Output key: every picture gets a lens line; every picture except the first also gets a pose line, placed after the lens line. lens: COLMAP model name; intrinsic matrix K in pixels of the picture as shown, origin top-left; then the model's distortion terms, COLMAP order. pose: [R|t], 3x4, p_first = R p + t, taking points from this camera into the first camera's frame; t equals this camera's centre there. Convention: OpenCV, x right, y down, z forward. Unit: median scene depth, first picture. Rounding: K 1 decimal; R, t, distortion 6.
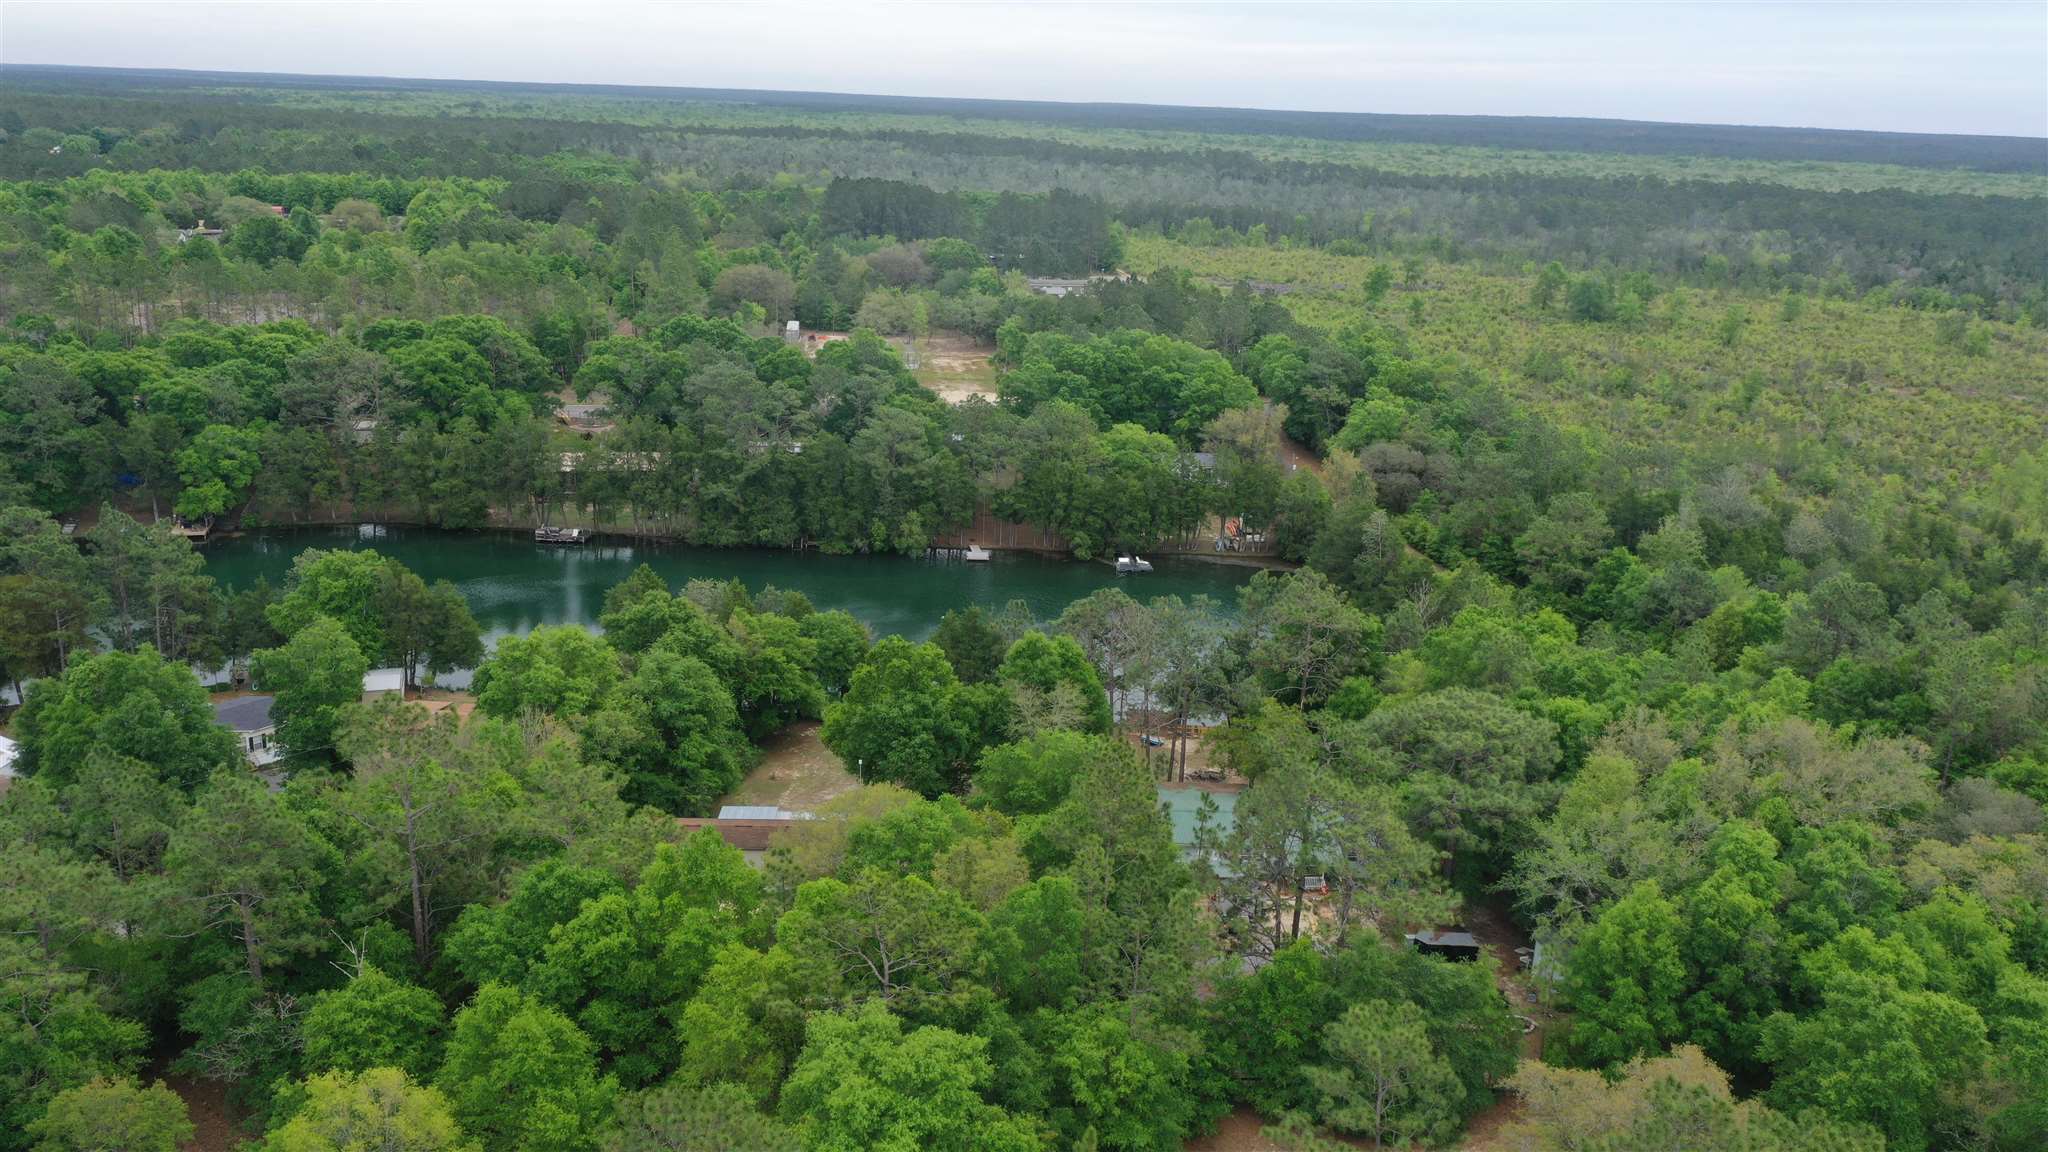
lens RADIAL K [[1626.9, 0, 1018.0], [0, 1626.9, 572.0], [0, 0, 1]] dist [0.010959, -0.000121]
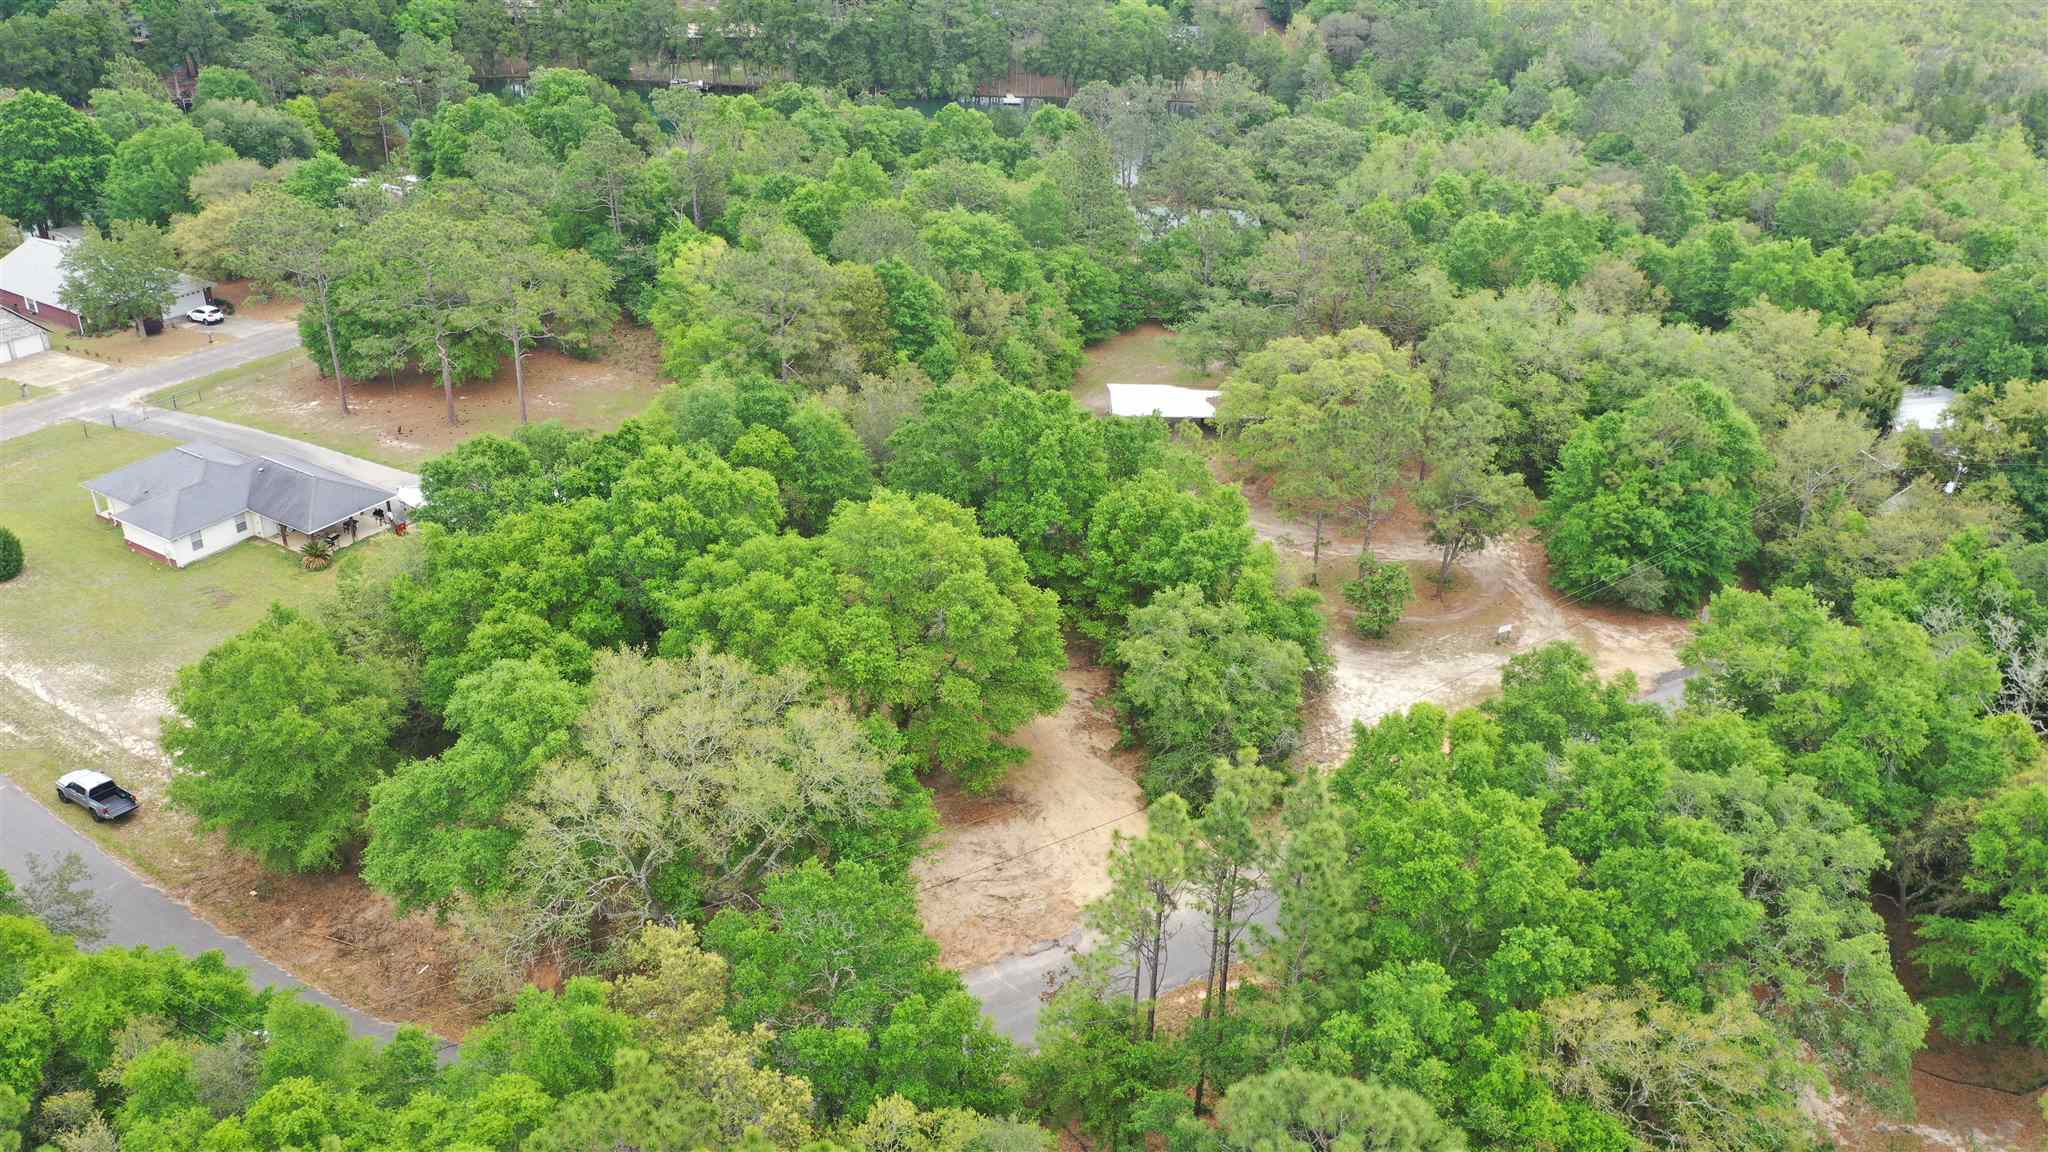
lens RADIAL K [[1630.7, 0, 1024.0], [0, 1630.7, 576.0], [0, 0, 1]] dist [-0.005561, 0.009774]
pose [[0.999774, 0.004560, -0.020741, 0.013188], [-0.000231, 0.978947, 0.204116, 0.095239], [0.021235, -0.204065, 0.978727, -0.340627]]
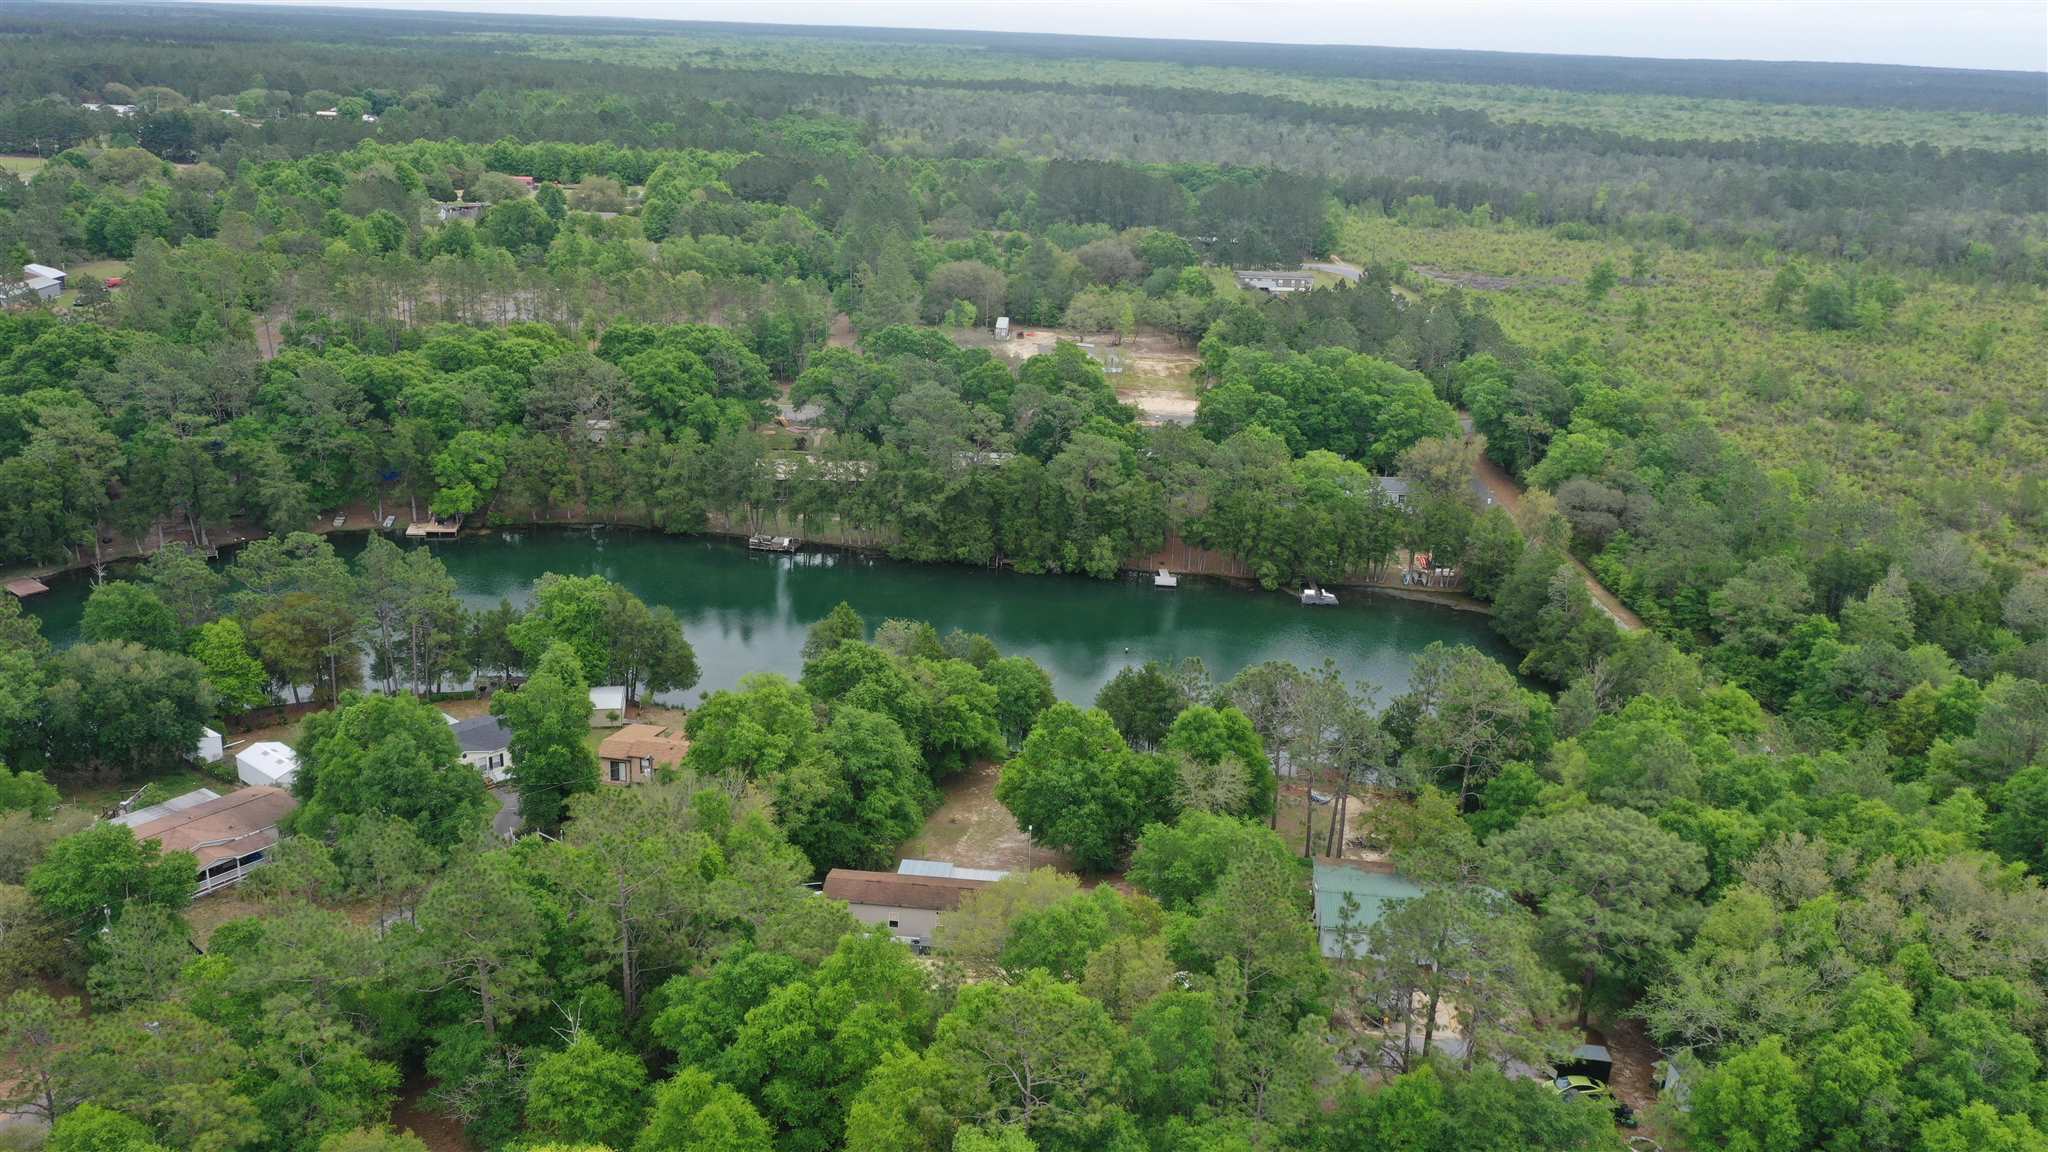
lens RADIAL K [[1626.9, 0, 1018.0], [0, 1626.9, 572.0], [0, 0, 1]] dist [0.010959, -0.000121]
pose [[0.990952, 0.043912, -0.126828, 0.012902], [-0.039531, 0.998538, 0.036853, -0.049978], [0.128261, -0.031506, 0.991240, -0.031065]]
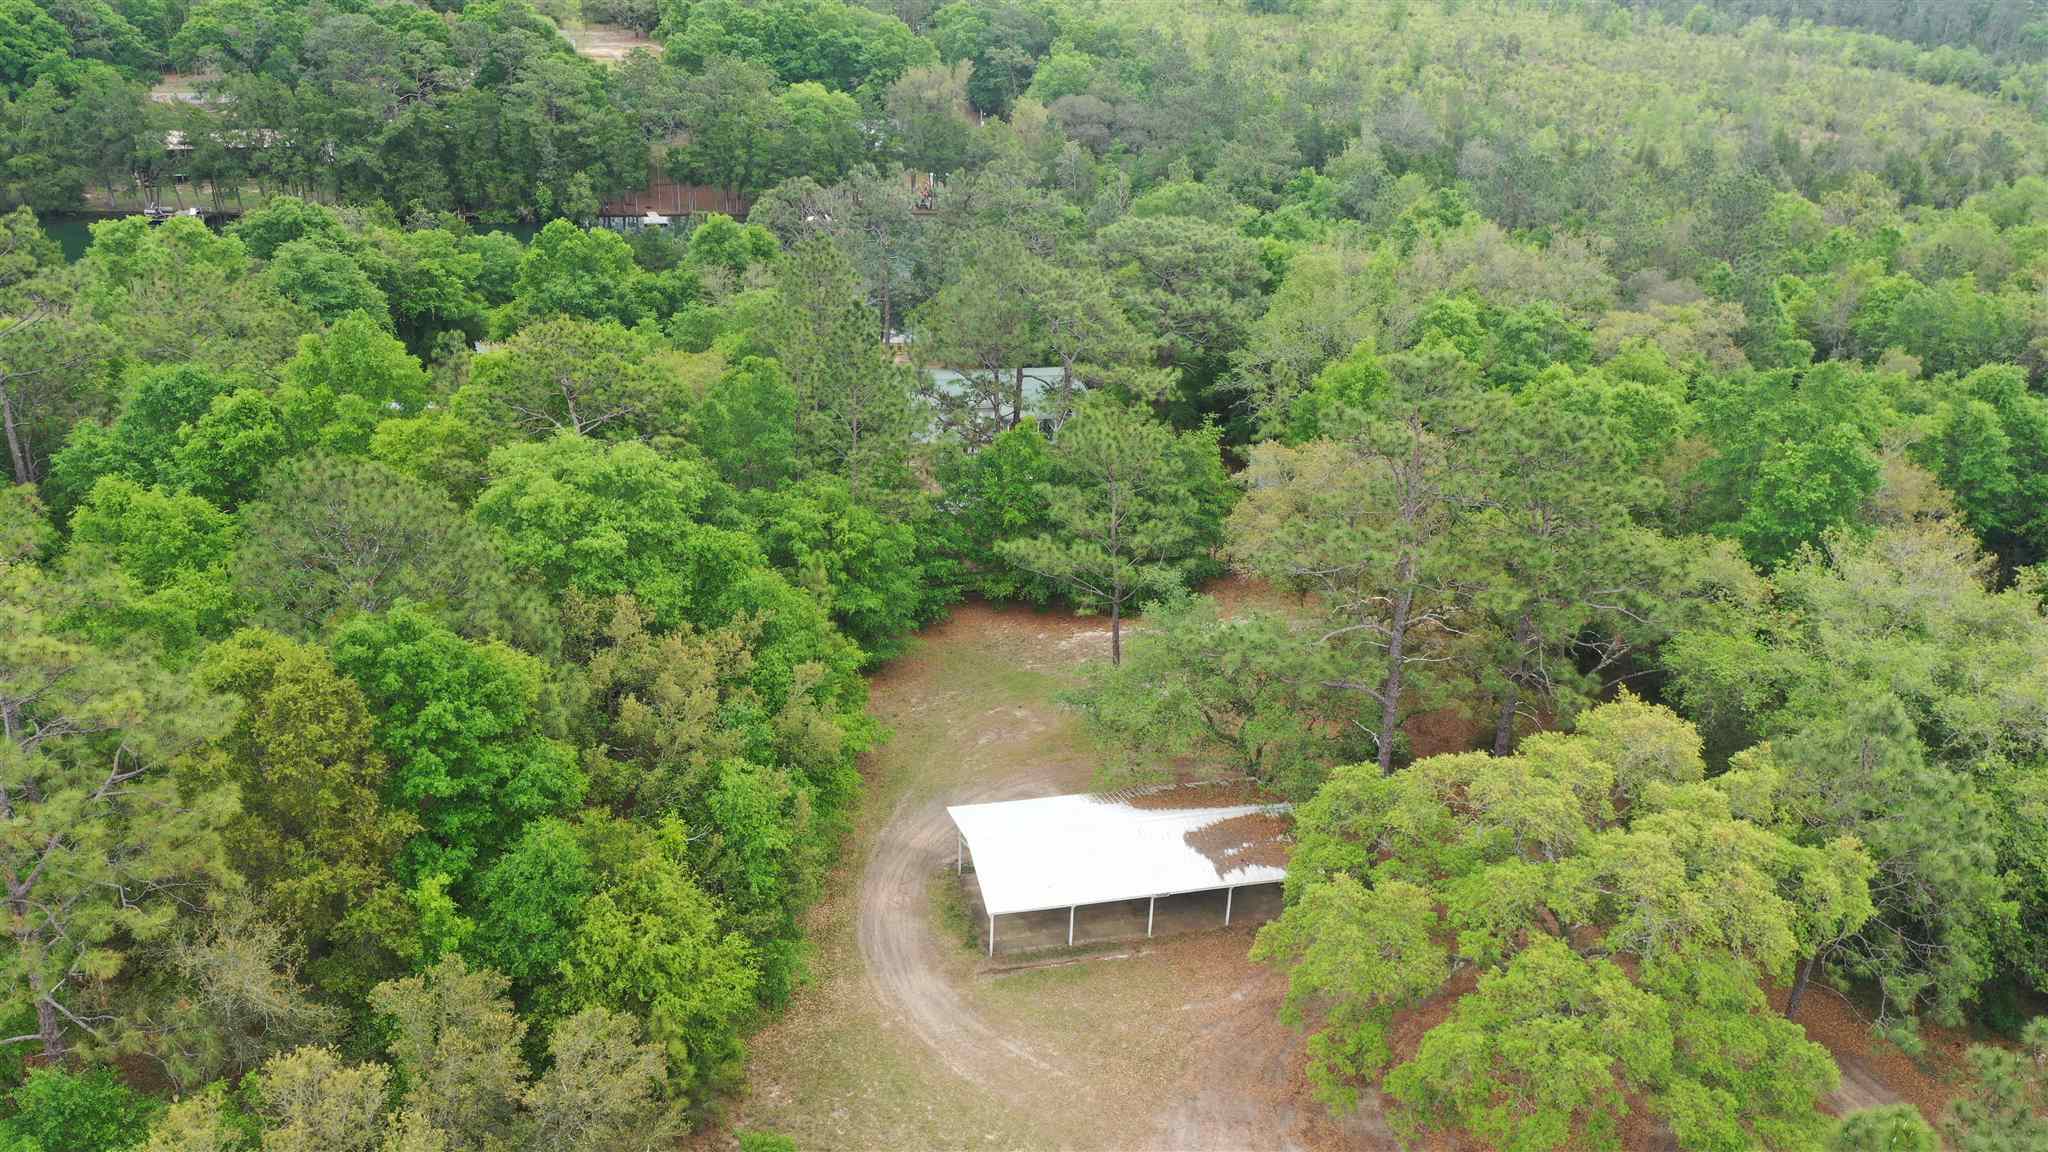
lens RADIAL K [[1624.3, 0, 1022.2], [0, 1624.3, 587.7], [0, 0, 1]] dist [-0.001340, 0.000665]
pose [[0.980526, -0.079082, 0.179766, -0.002728], [0.052906, 0.987868, 0.146003, 0.073809], [-0.189131, -0.133649, 0.972814, 0.021726]]
